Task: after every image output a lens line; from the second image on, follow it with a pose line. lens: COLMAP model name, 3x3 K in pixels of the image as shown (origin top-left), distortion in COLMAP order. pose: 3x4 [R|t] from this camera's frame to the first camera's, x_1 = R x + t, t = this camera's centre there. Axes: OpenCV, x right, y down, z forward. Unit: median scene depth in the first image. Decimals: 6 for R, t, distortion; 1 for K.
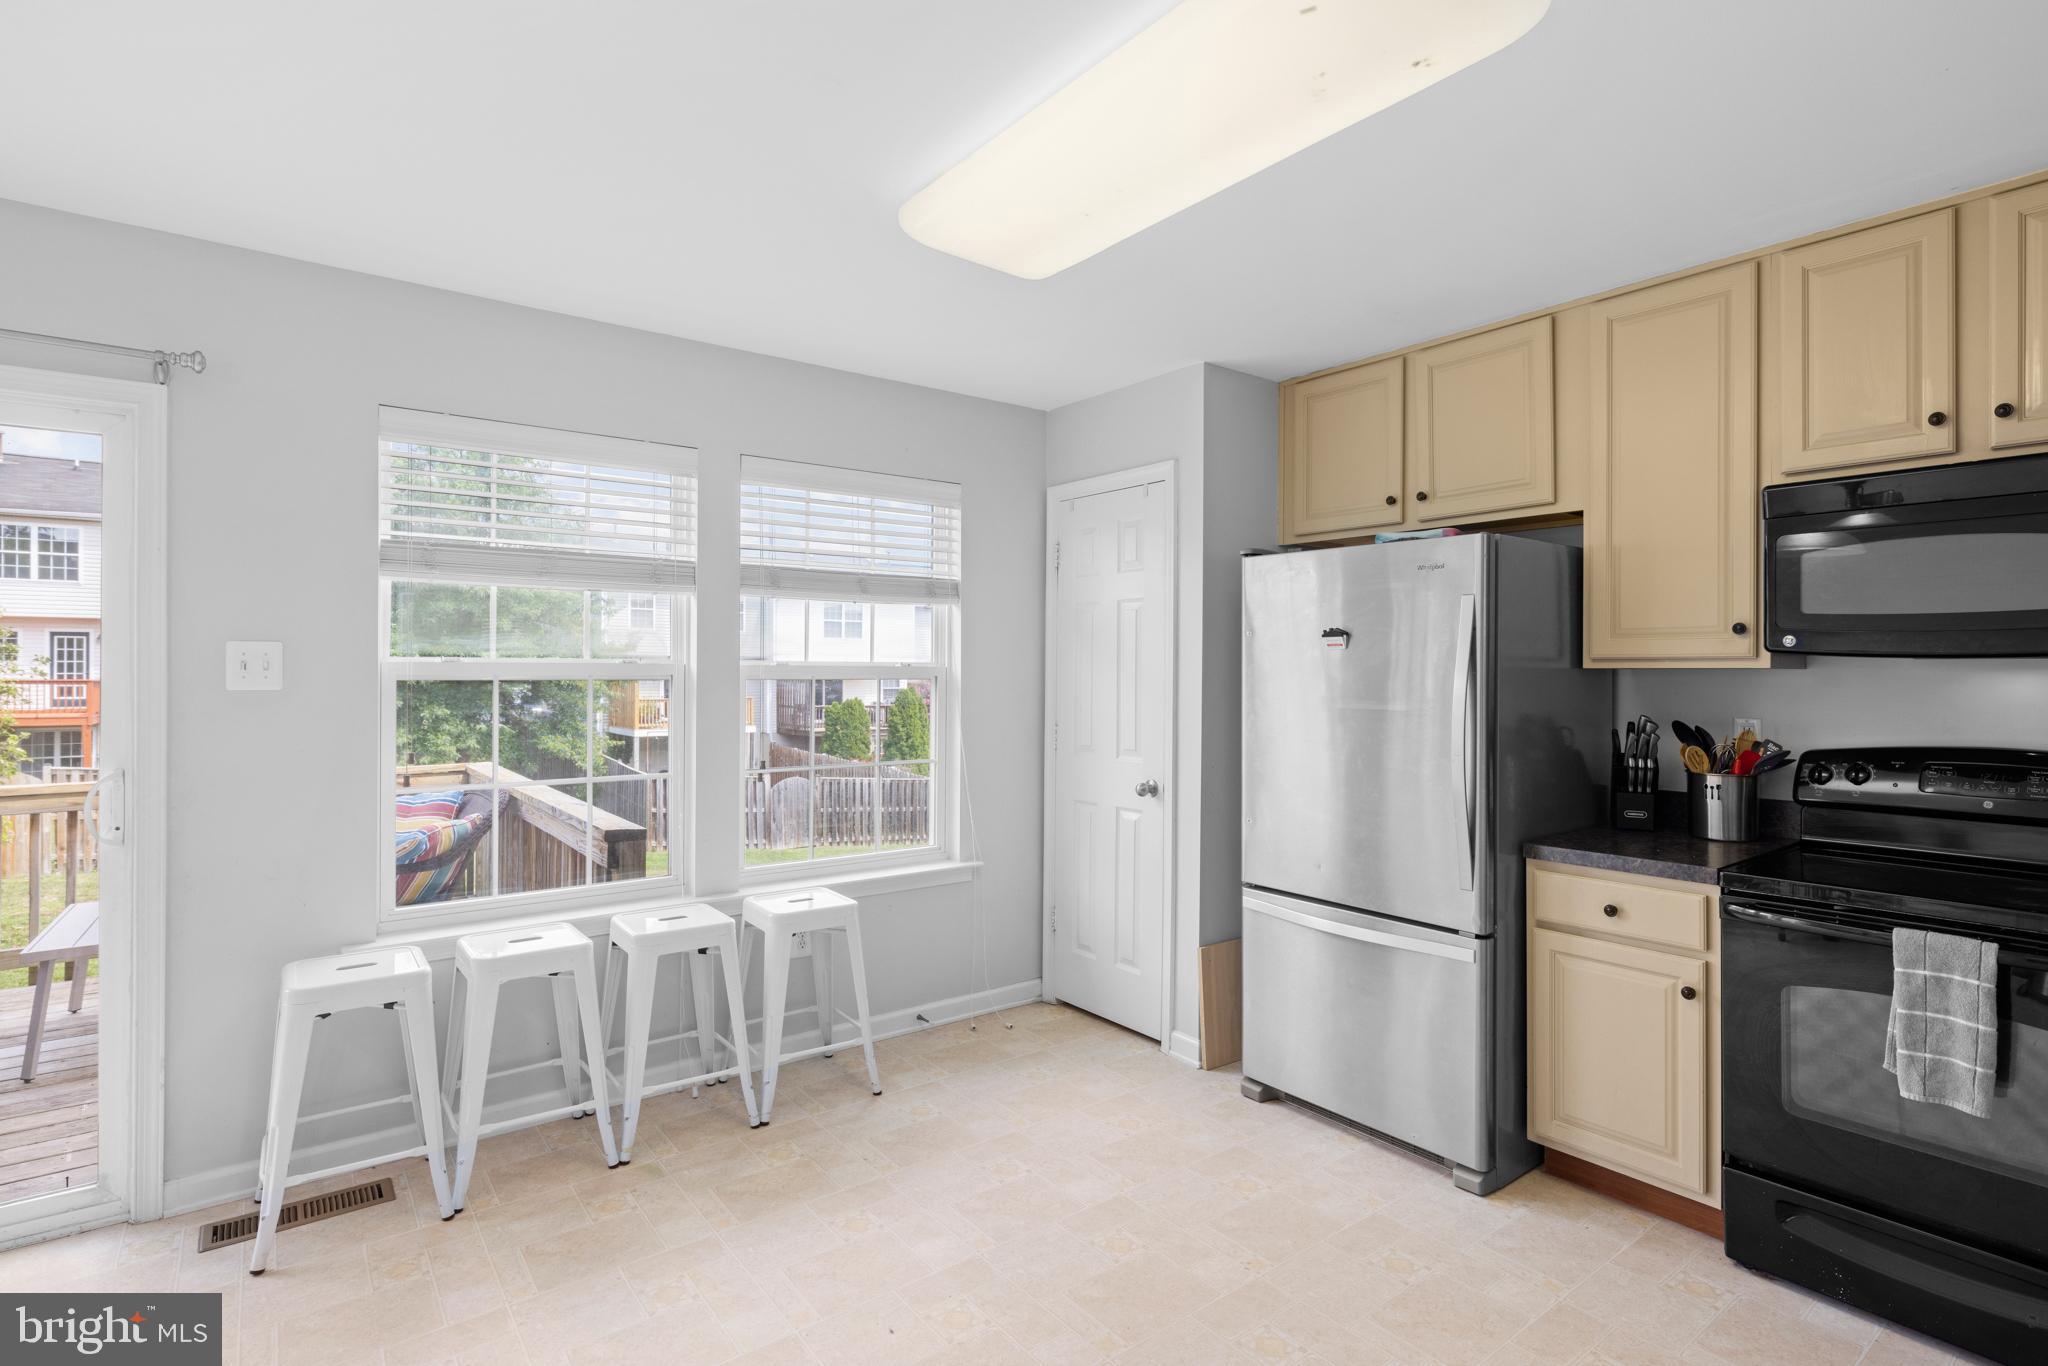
lens RADIAL K [[1033.7, 0, 1063.2], [0, 1033.7, 665.7], [0, 0, 1]] dist [-0.004839, 0.000458]
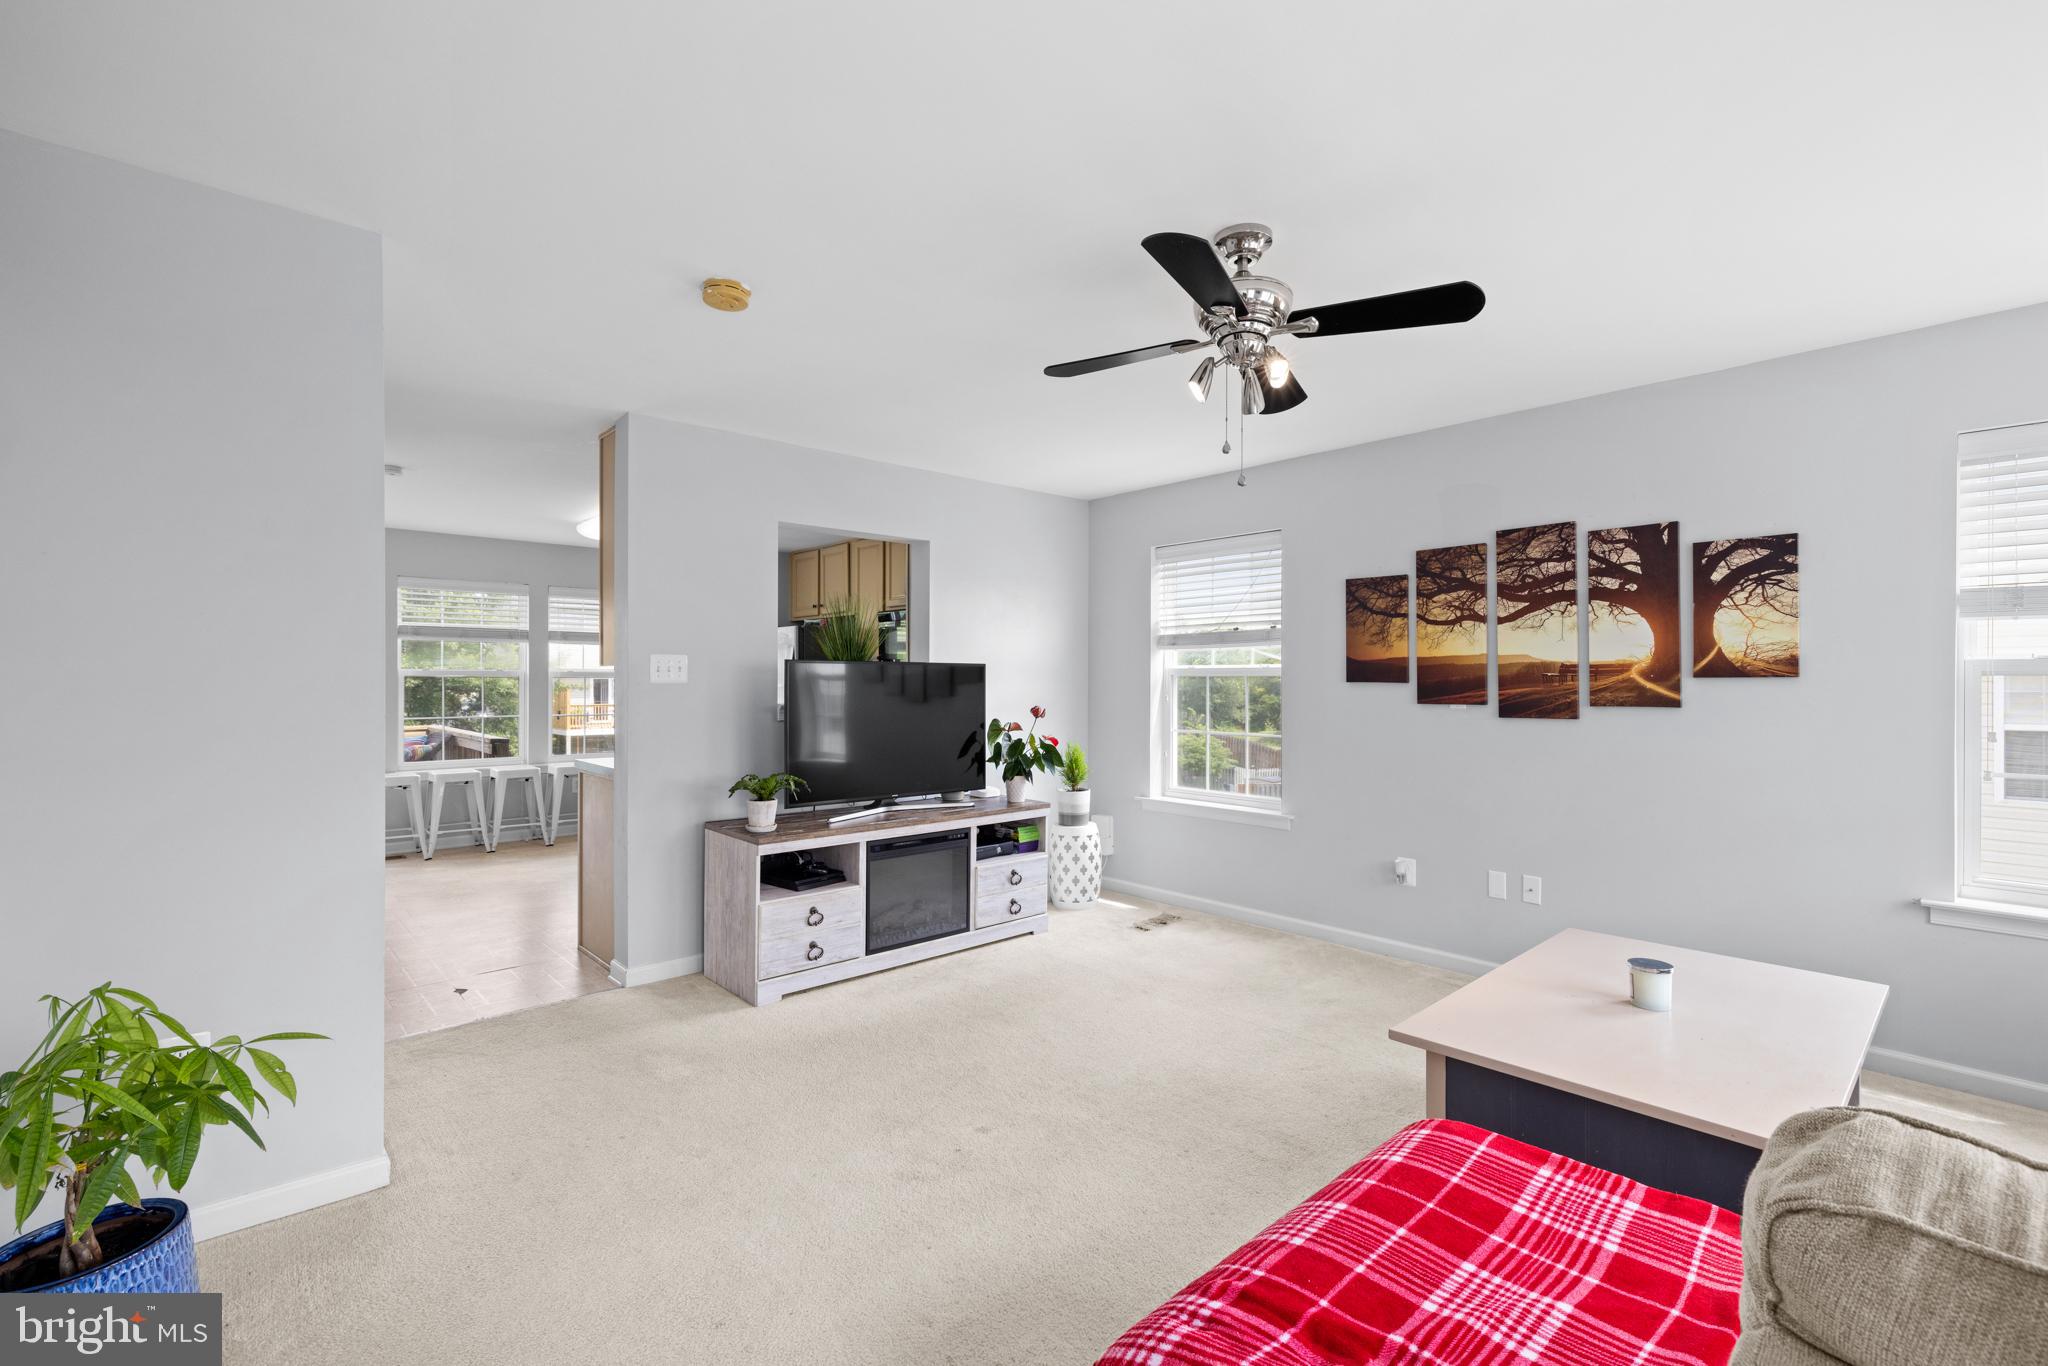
lens RADIAL K [[893.1, 0, 1029.2], [0, 893.1, 680.9], [0, 0, 1]] dist [0.002318, -0.000152]
pose [[0.997150, -0.004273, 0.075324, 0.772096], [0.003882, 0.999978, 0.005338, 0.016713], [-0.075345, -0.005031, 0.997145, -1.391198]]
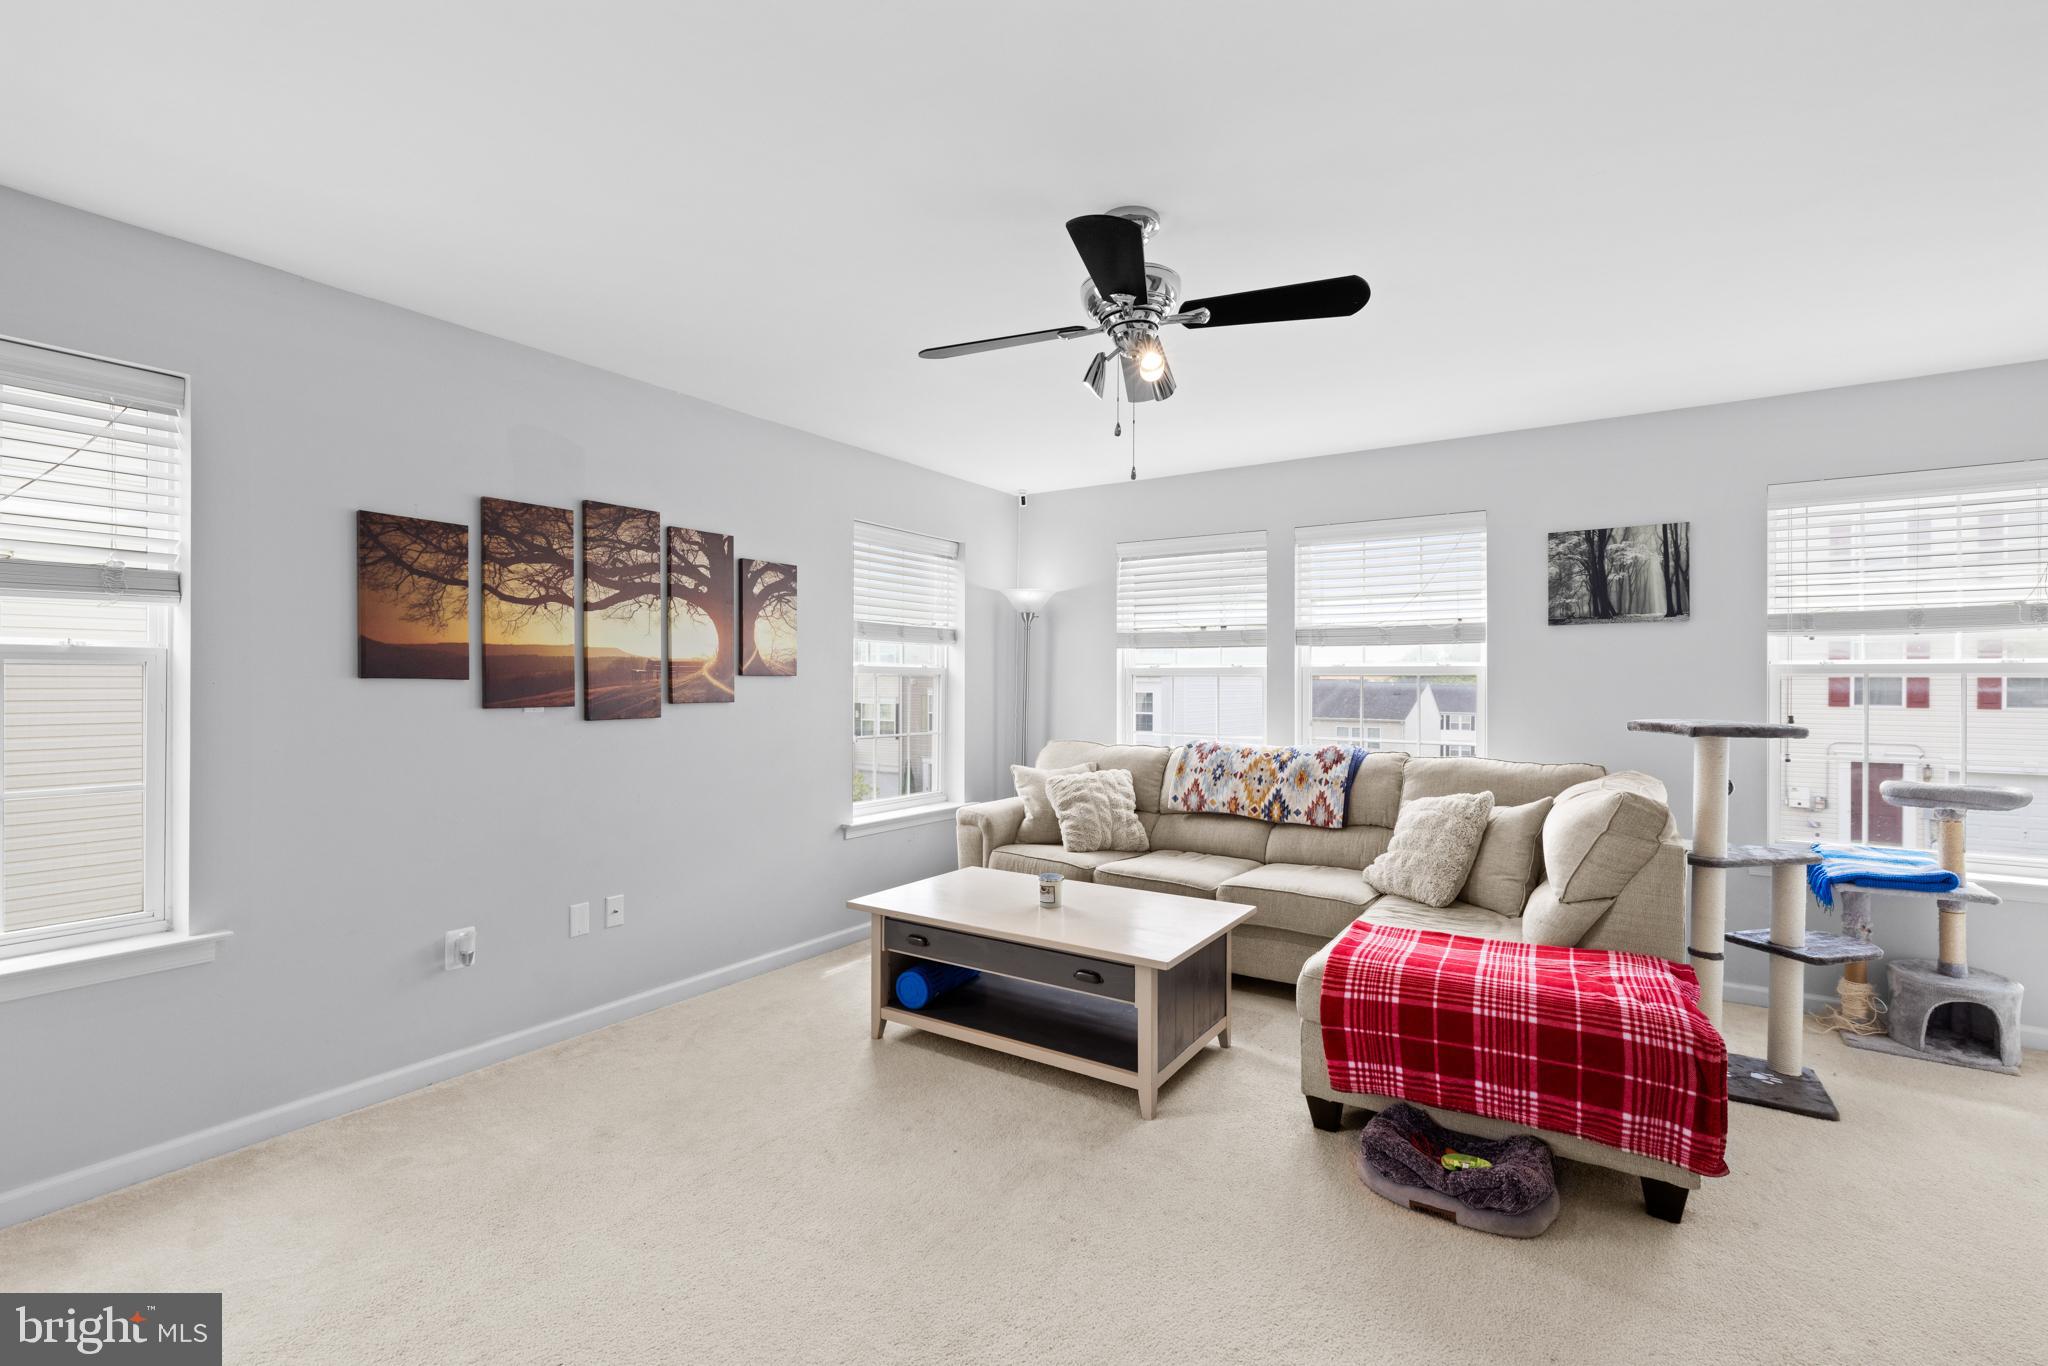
lens RADIAL K [[893.1, 0, 1033.6], [0, 893.1, 686.7], [0, 0, 1]] dist [0.002318, -0.000152]
pose [[-0.321147, -0.008856, 0.946988, 0.358929], [-0.007128, 0.999951, 0.006934, 0.025376], [-0.947002, -0.004523, -0.321195, -0.381672]]
